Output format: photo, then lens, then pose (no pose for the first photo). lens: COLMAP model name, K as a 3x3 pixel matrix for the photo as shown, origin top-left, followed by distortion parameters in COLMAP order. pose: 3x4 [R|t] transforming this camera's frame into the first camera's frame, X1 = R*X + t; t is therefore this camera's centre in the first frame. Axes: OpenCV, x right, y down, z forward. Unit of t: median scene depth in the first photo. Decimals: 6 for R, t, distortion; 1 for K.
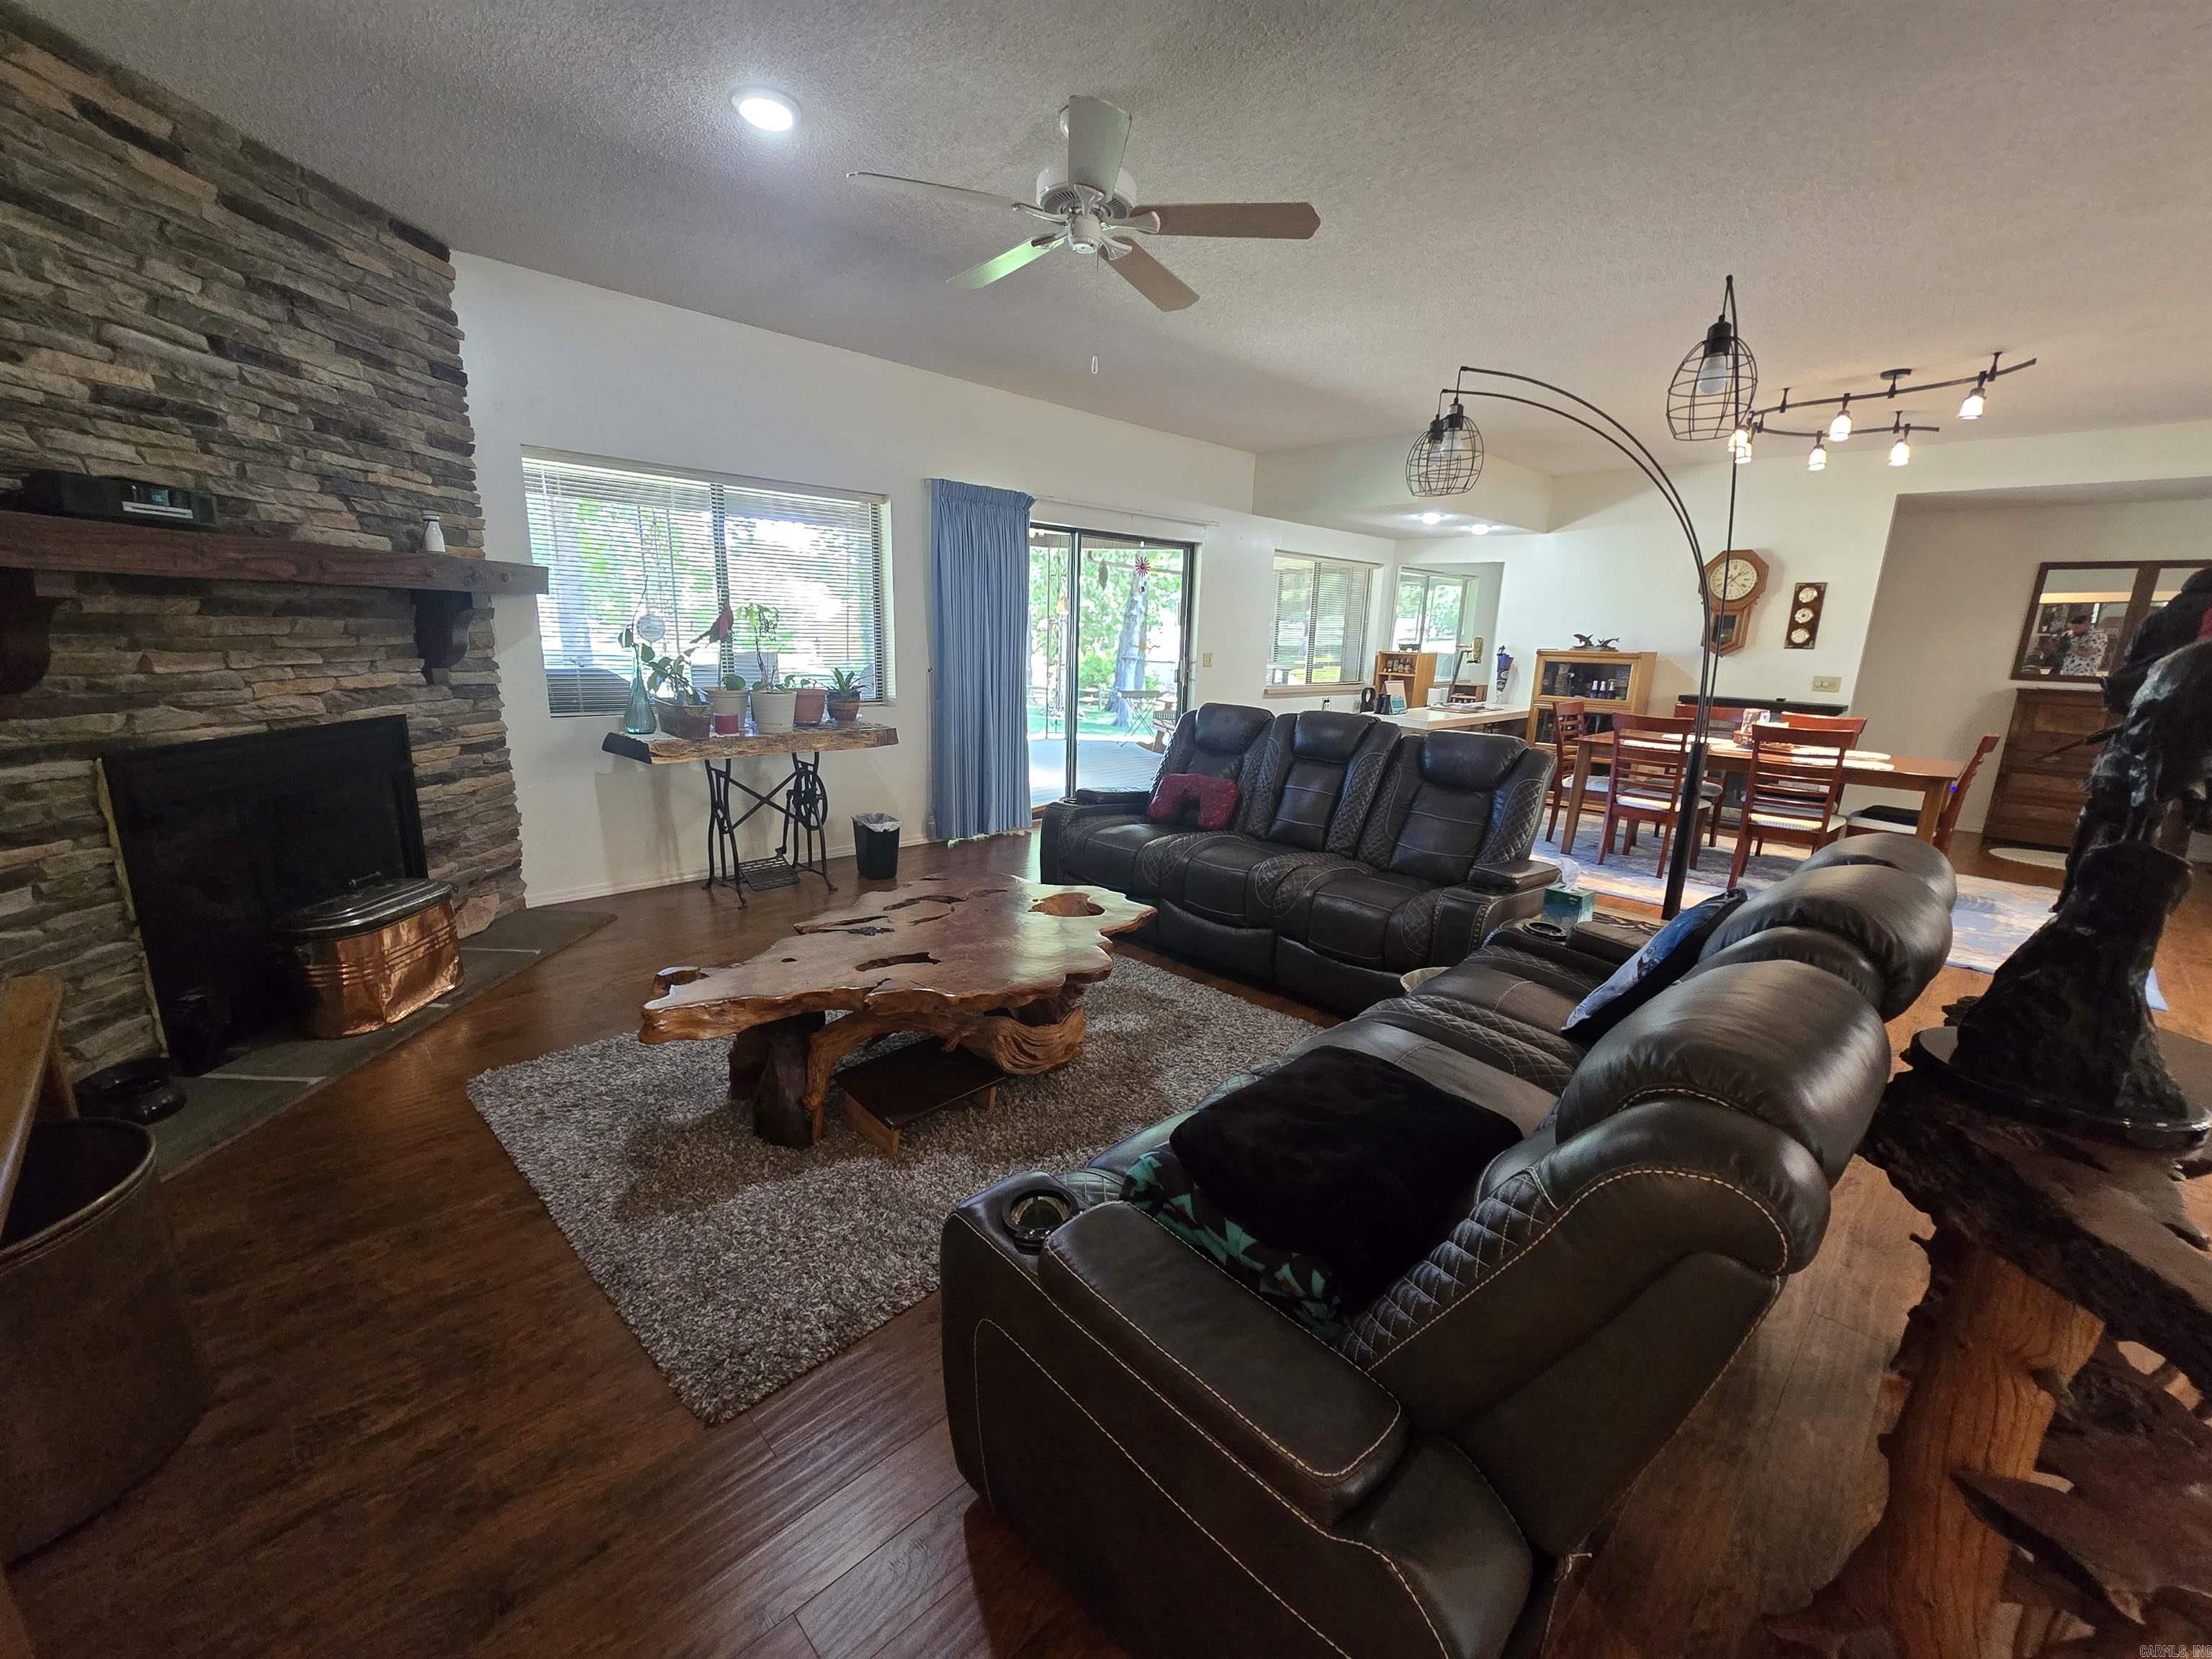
lens RADIAL K [[907.4, 0, 1095.9], [0, 907.4, 843.4], [0, 0, 1]] dist [-0.006201, 0.002072]
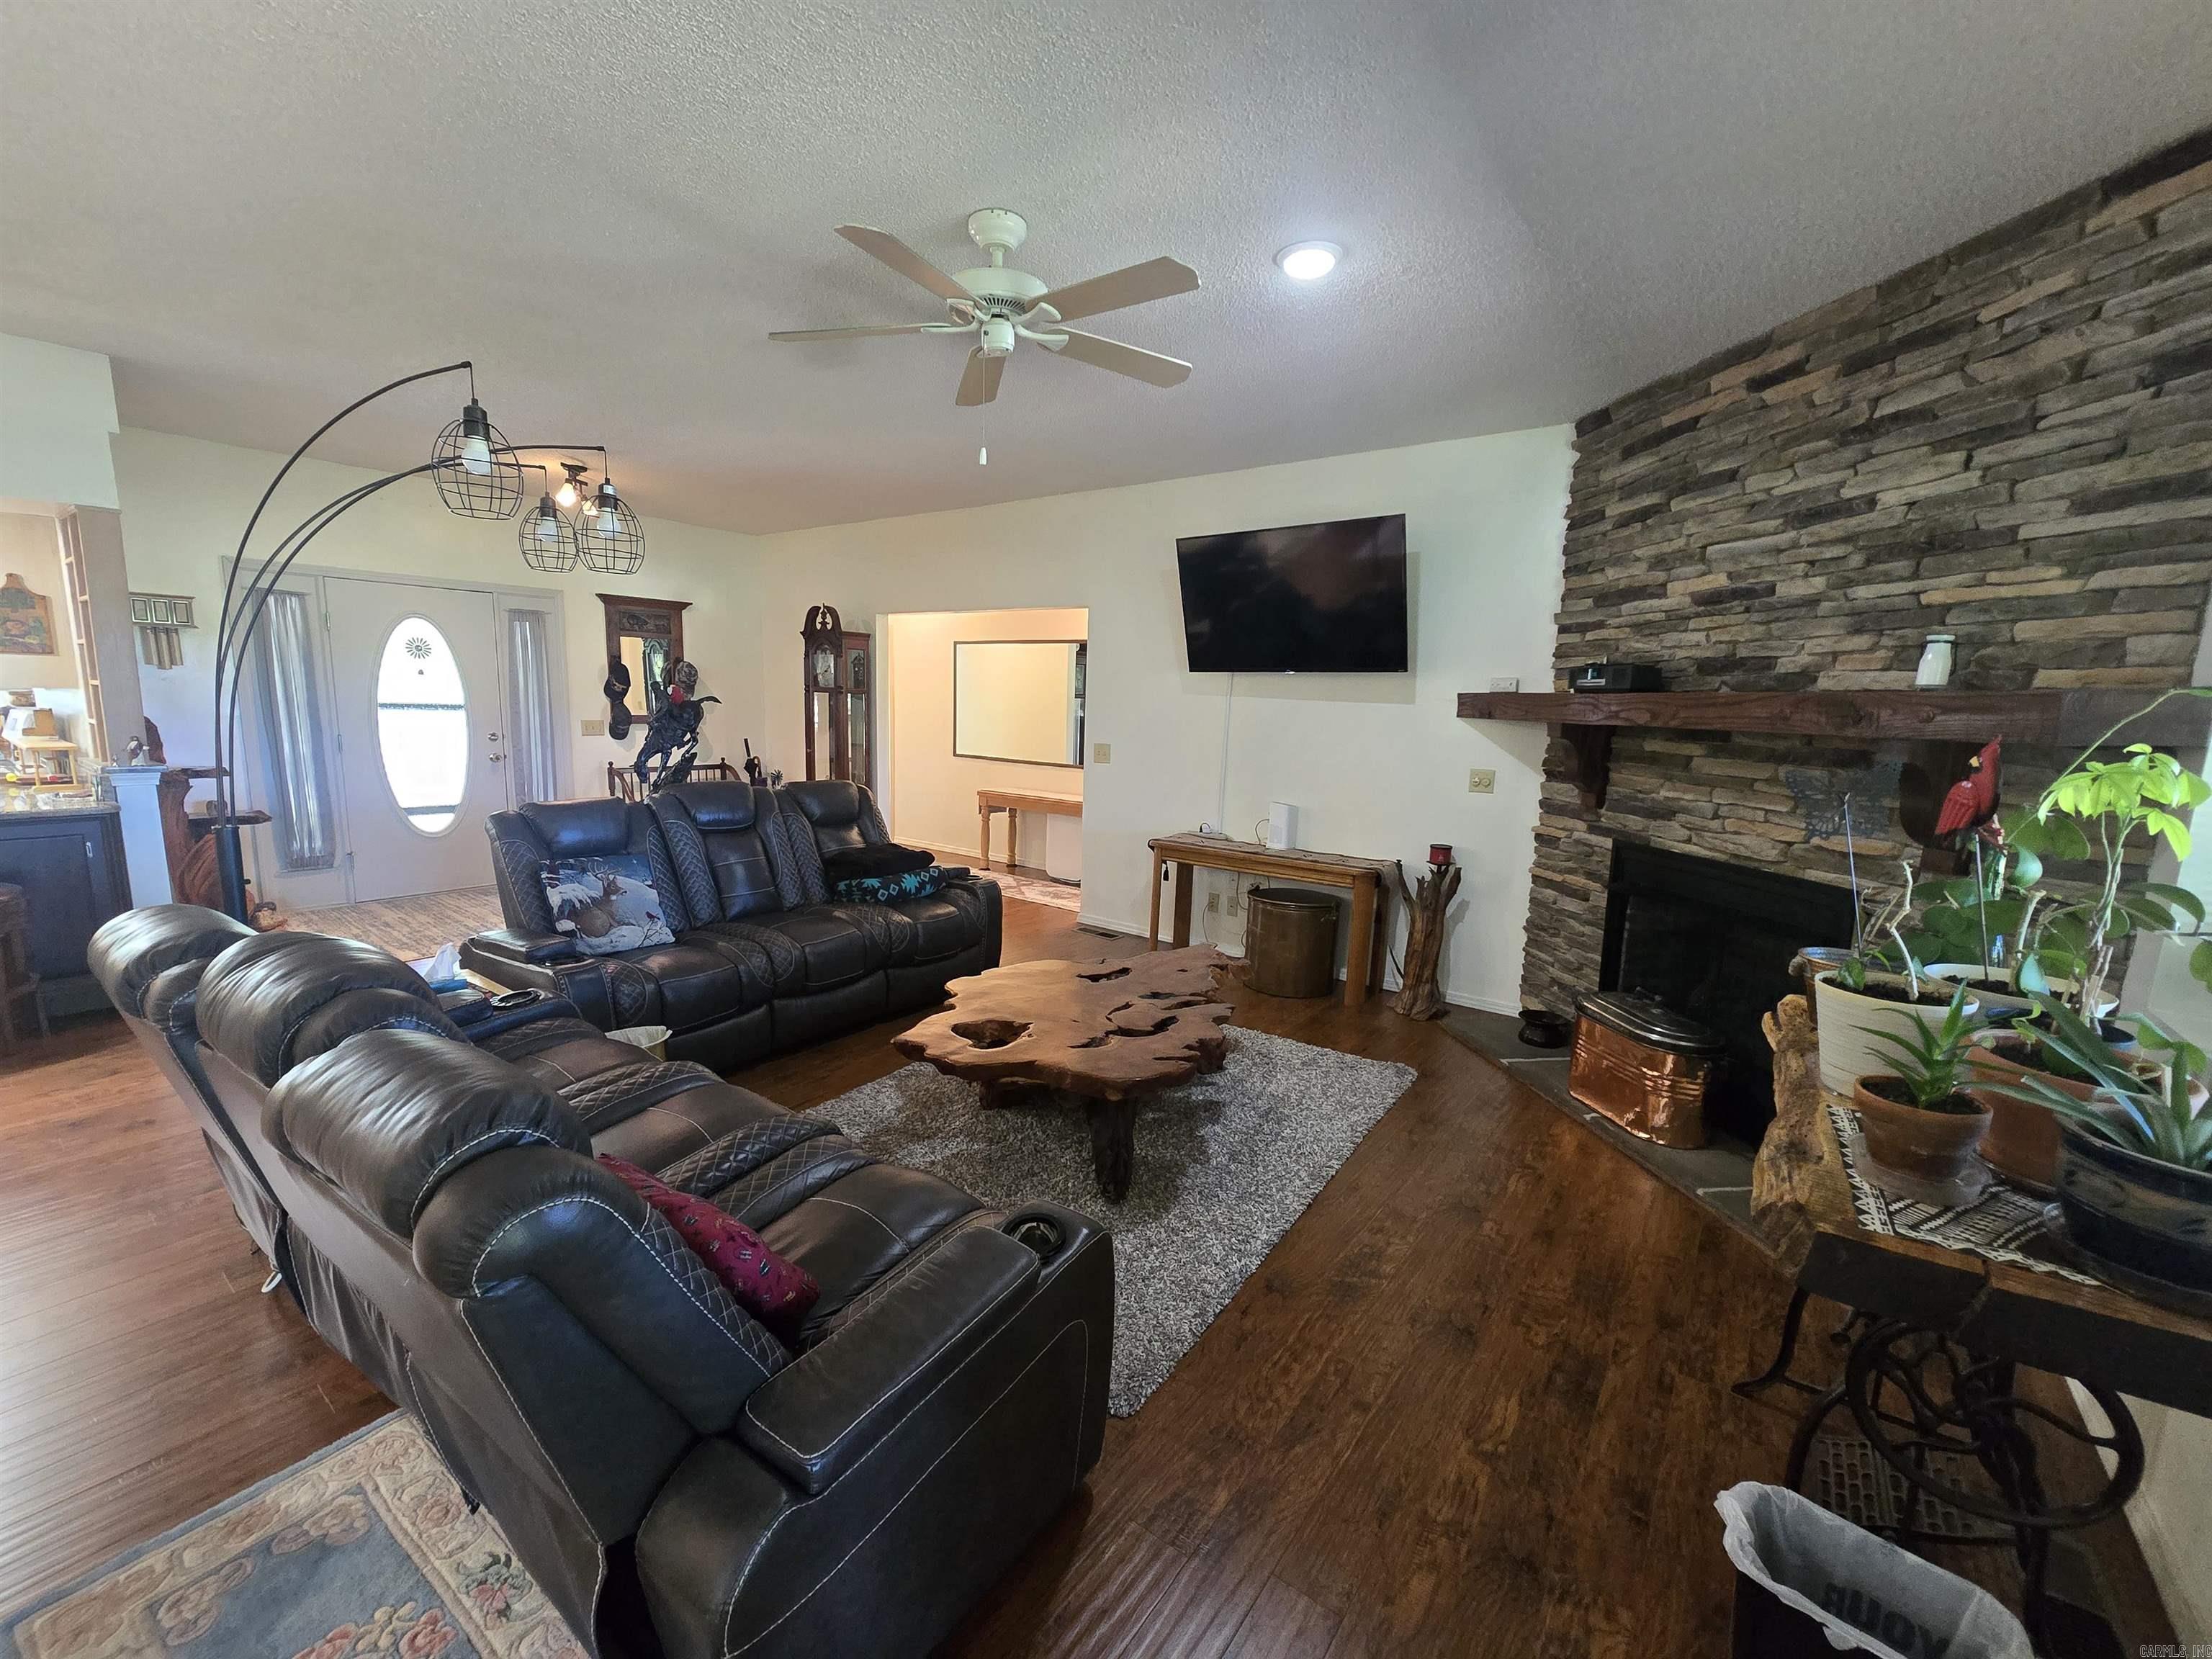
lens RADIAL K [[907.4, 0, 1089.8], [0, 907.4, 848.4], [0, 0, 1]] dist [-0.006201, 0.002072]
pose [[-0.985658, -0.032005, -0.165694, 0.024556], [-0.094334, 0.918619, 0.383720, -0.369327], [0.139929, 0.393847, -0.908463, 1.424932]]
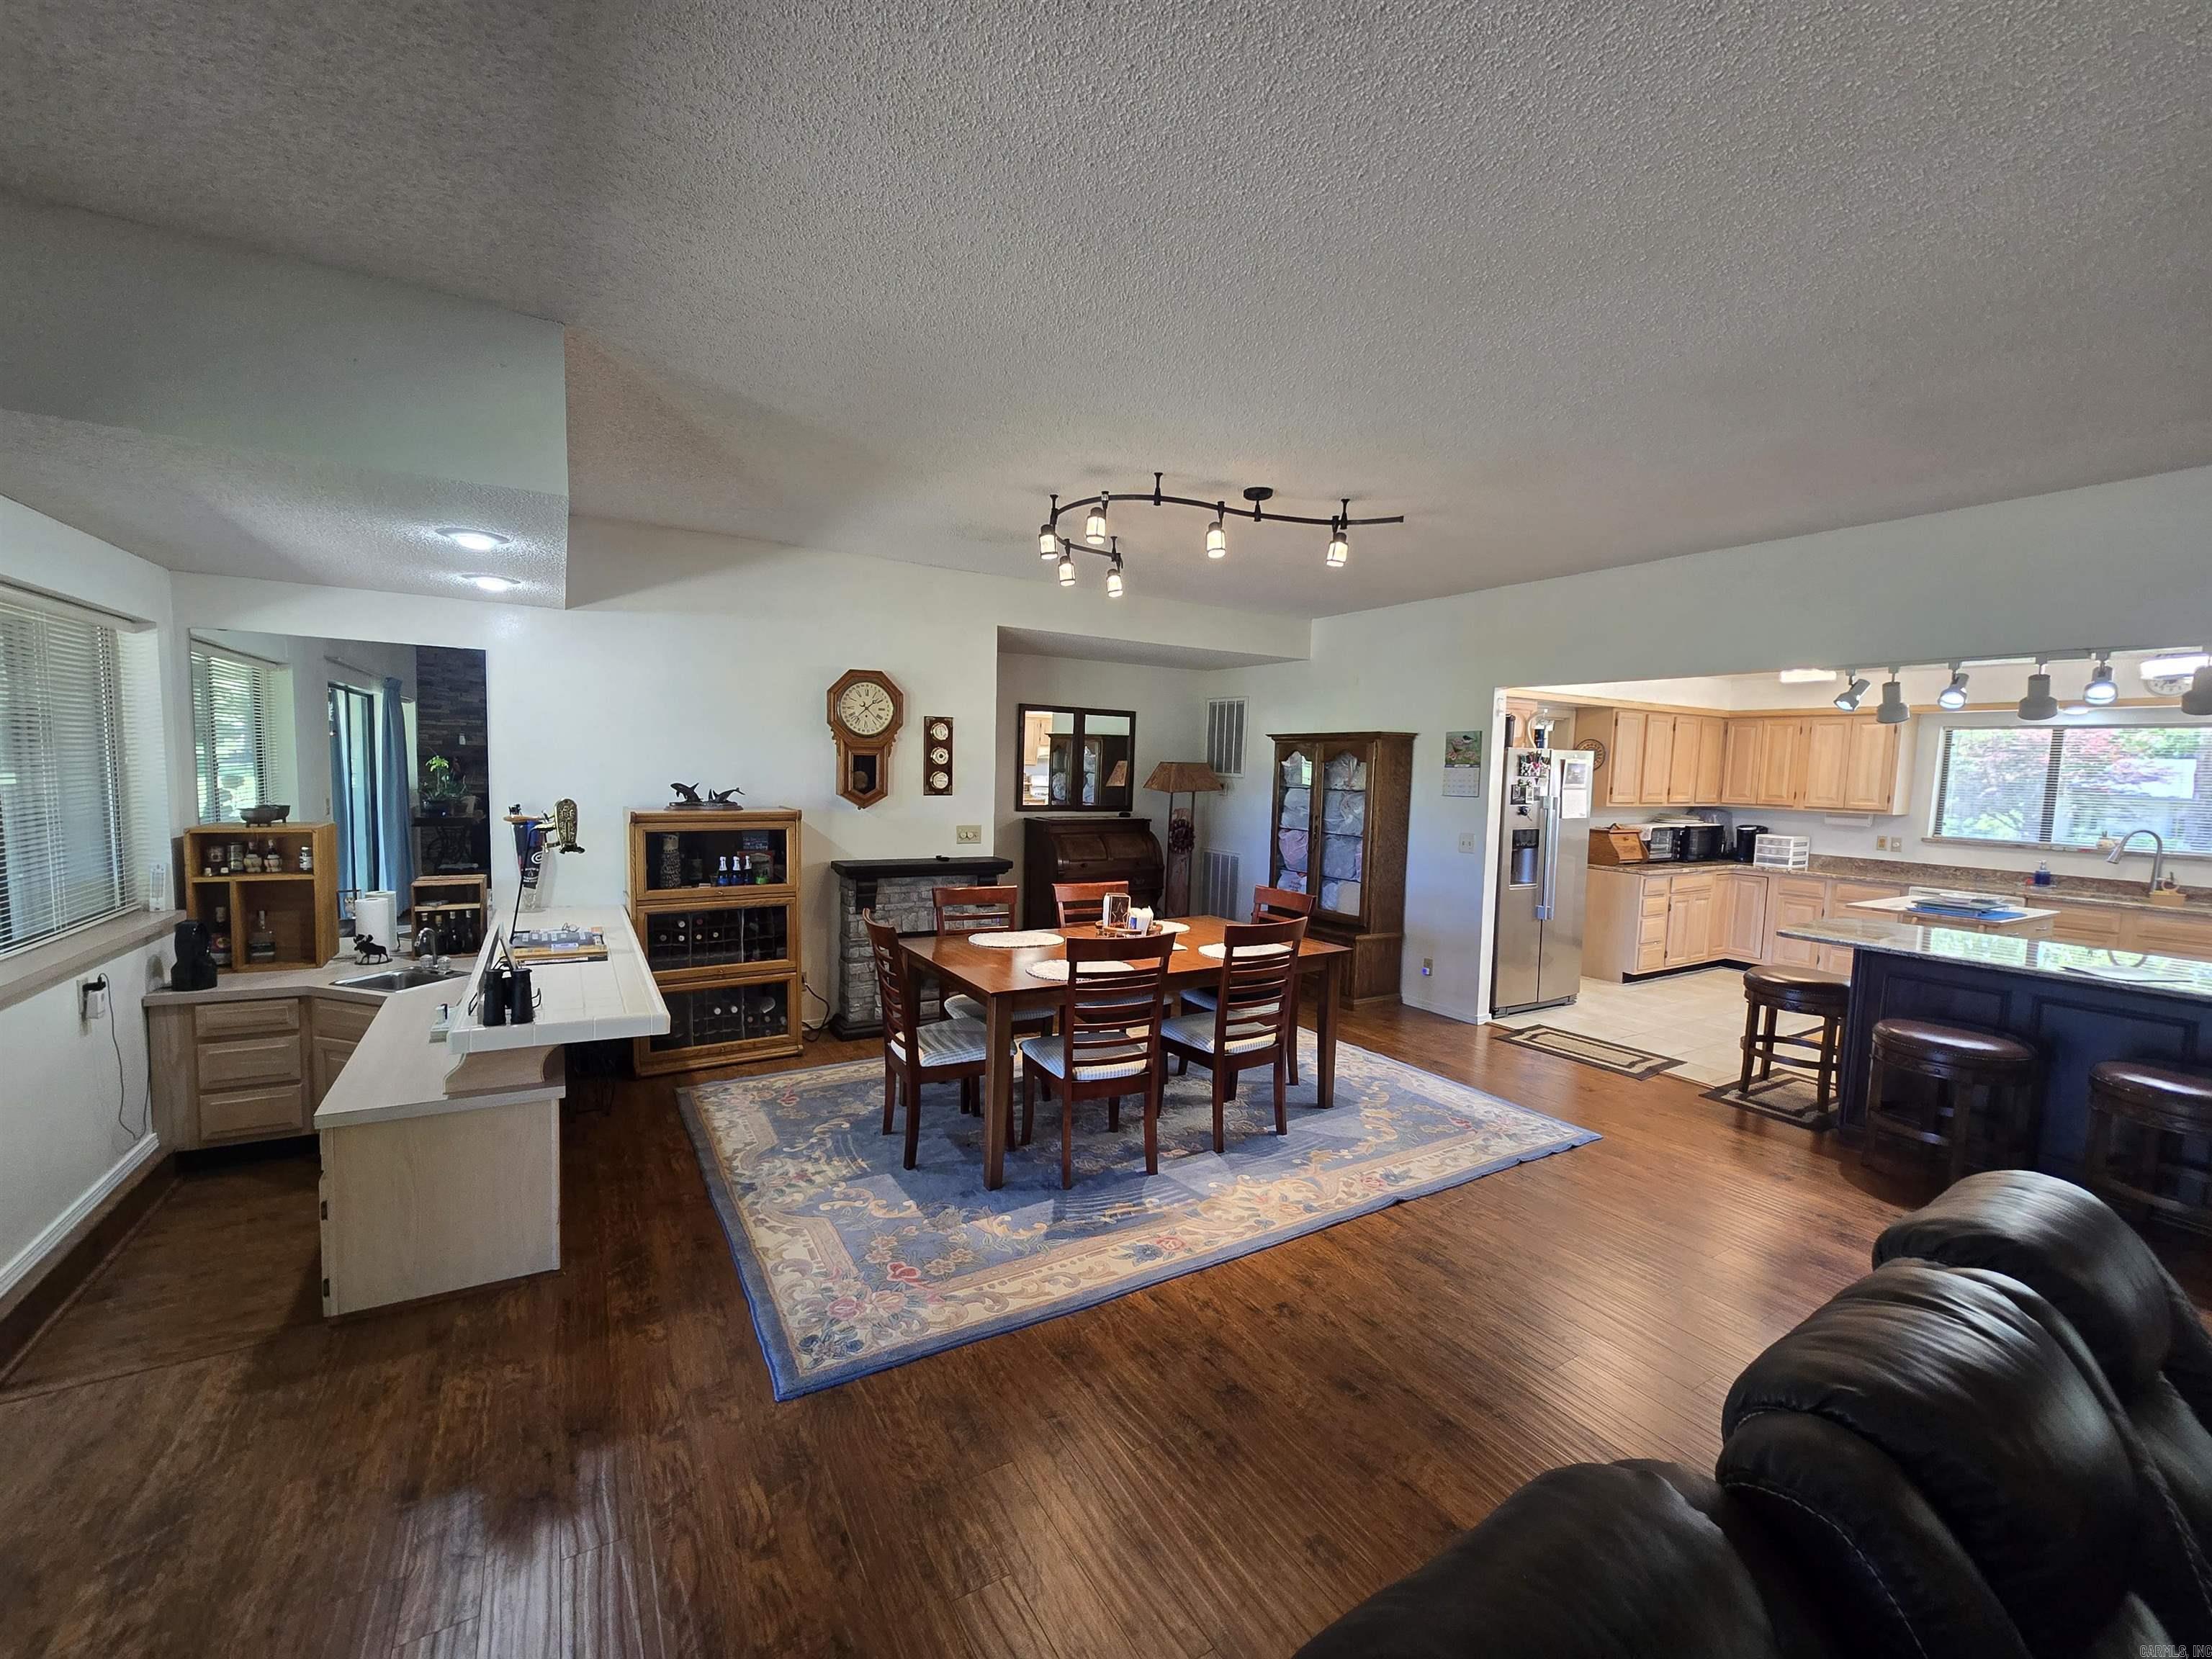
lens RADIAL K [[907.4, 0, 1101.8], [0, 907.4, 840.9], [0, 0, 1]] dist [-0.006201, 0.002072]
pose [[0.222843, -0.105443, 0.969135, 0.015702], [0.207063, 0.976569, 0.058639, -0.340430], [-0.952610, 0.187605, 0.239454, 1.185690]]
